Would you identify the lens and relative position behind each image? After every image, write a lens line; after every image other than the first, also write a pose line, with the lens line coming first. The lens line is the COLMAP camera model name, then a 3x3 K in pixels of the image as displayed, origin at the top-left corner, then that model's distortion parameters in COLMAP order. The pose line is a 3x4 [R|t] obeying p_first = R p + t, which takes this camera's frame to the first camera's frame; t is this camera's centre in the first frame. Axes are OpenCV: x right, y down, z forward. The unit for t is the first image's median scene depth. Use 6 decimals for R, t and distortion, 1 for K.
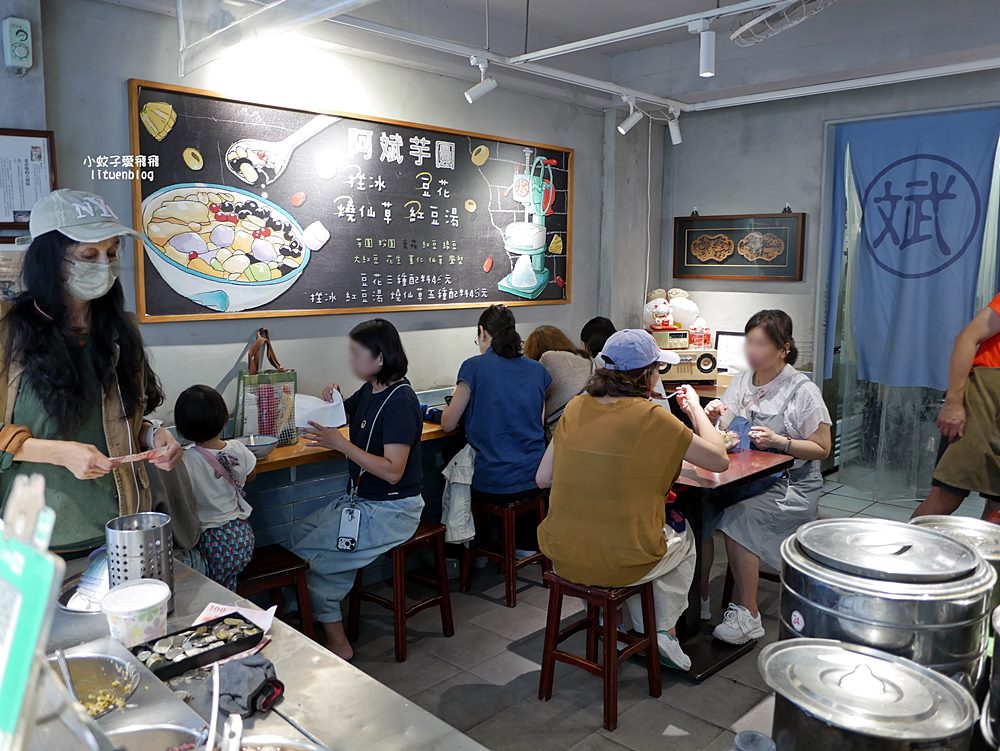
lens RADIAL K [[849.1, 0, 495.7], [0, 849.1, 366.7], [0, 0, 1]] dist [-0.029617, 0.003793]
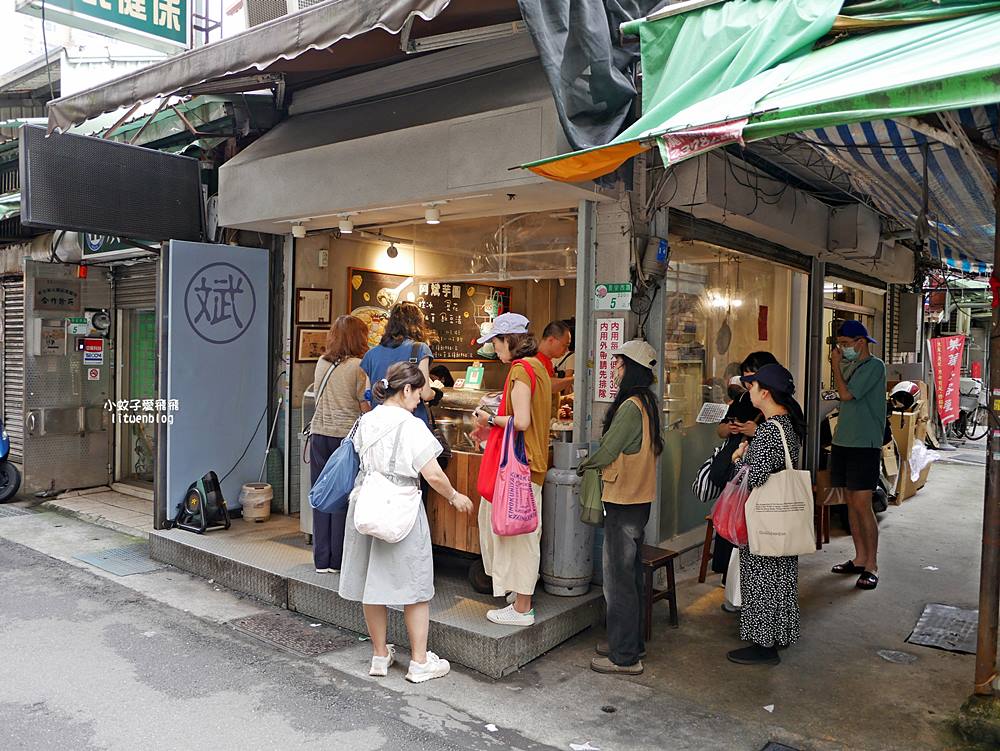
lens RADIAL K [[853.6, 0, 500.4], [0, 853.6, 371.3], [0, 0, 1]] dist [-0.047499, 0.014215]
pose [[0.993582, 0.017046, 0.111820, -0.213353], [-0.006744, 0.995749, -0.091863, 0.175962], [-0.112911, 0.090520, 0.989473, -1.322498]]
